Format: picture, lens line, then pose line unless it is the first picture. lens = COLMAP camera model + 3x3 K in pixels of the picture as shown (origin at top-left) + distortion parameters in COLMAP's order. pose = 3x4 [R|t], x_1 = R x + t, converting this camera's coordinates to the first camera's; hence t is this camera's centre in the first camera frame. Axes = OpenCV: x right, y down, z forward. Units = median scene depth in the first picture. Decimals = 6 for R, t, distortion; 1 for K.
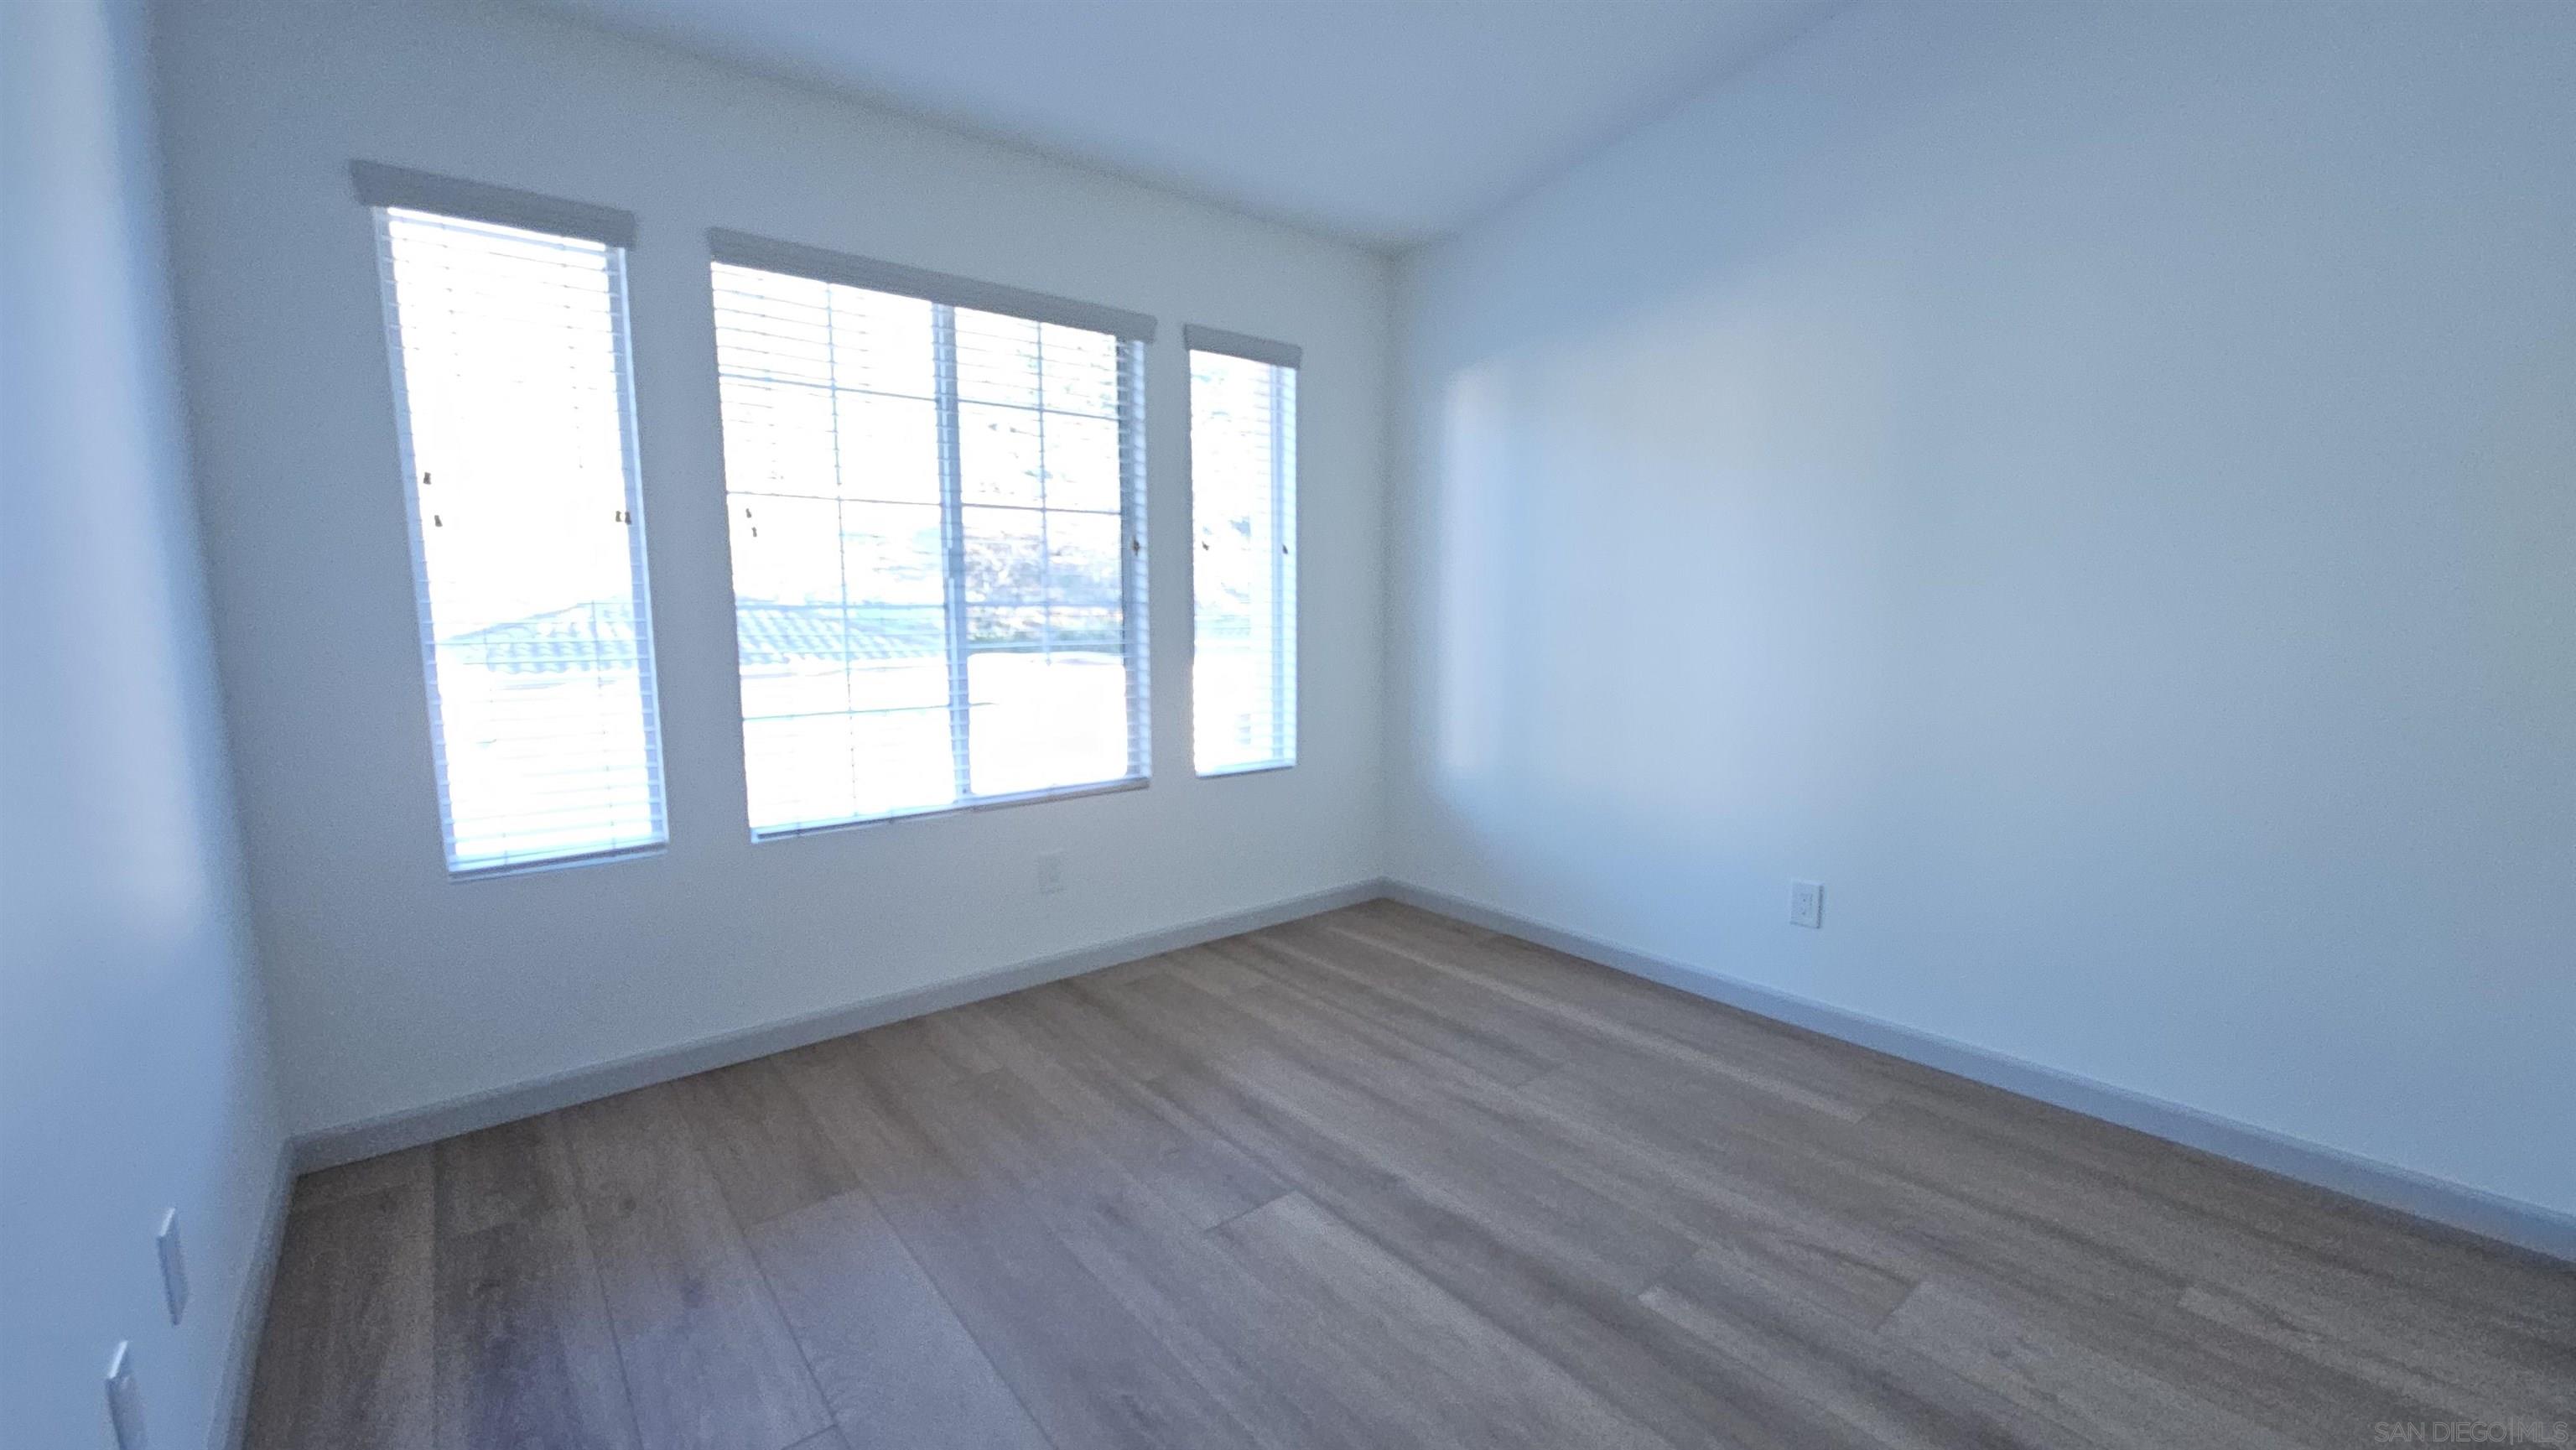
lens RADIAL K [[1046.9, 0, 1296.0], [0, 1046.9, 733.2], [0, 0, 1]] dist [0.000402, -0.000779]
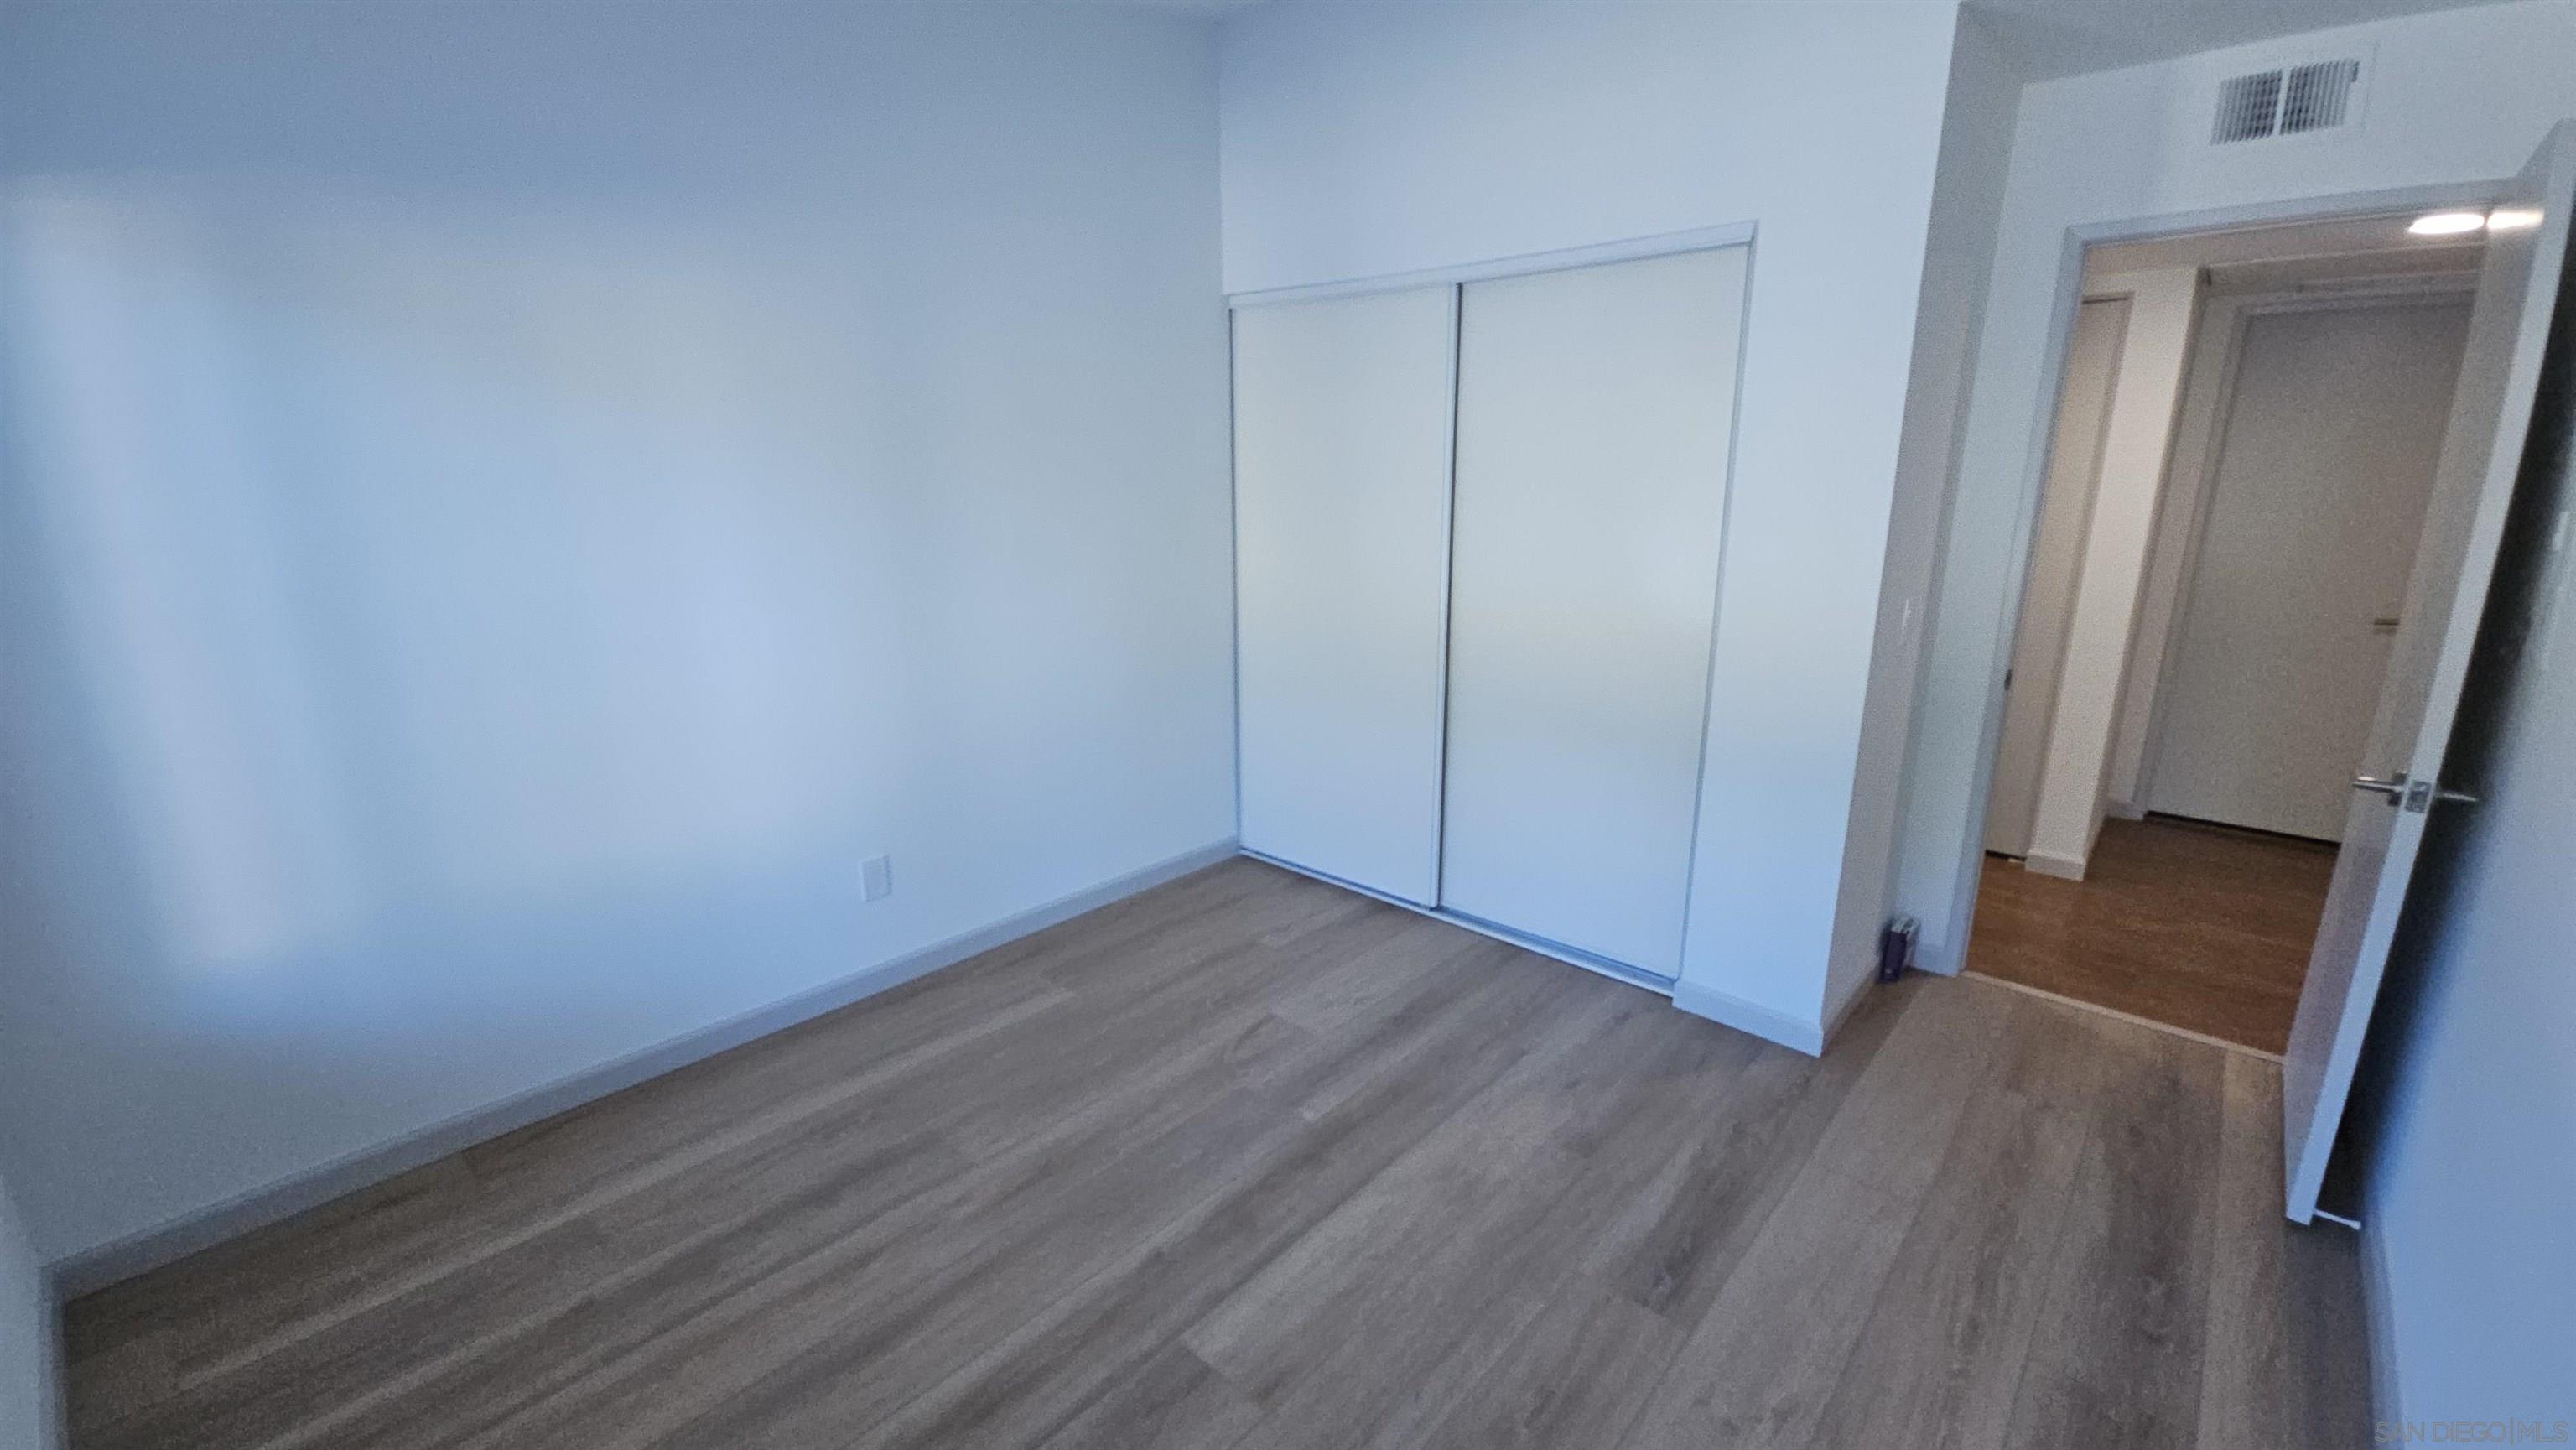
lens RADIAL K [[1046.9, 0, 1296.0], [0, 1046.9, 733.2], [0, 0, 1]] dist [0.000402, -0.000779]
pose [[-0.154190, -0.242377, 0.957851, -0.588454], [0.126422, 0.956636, 0.262421, -0.212170], [-0.979920, 0.161556, -0.116862, 0.744735]]
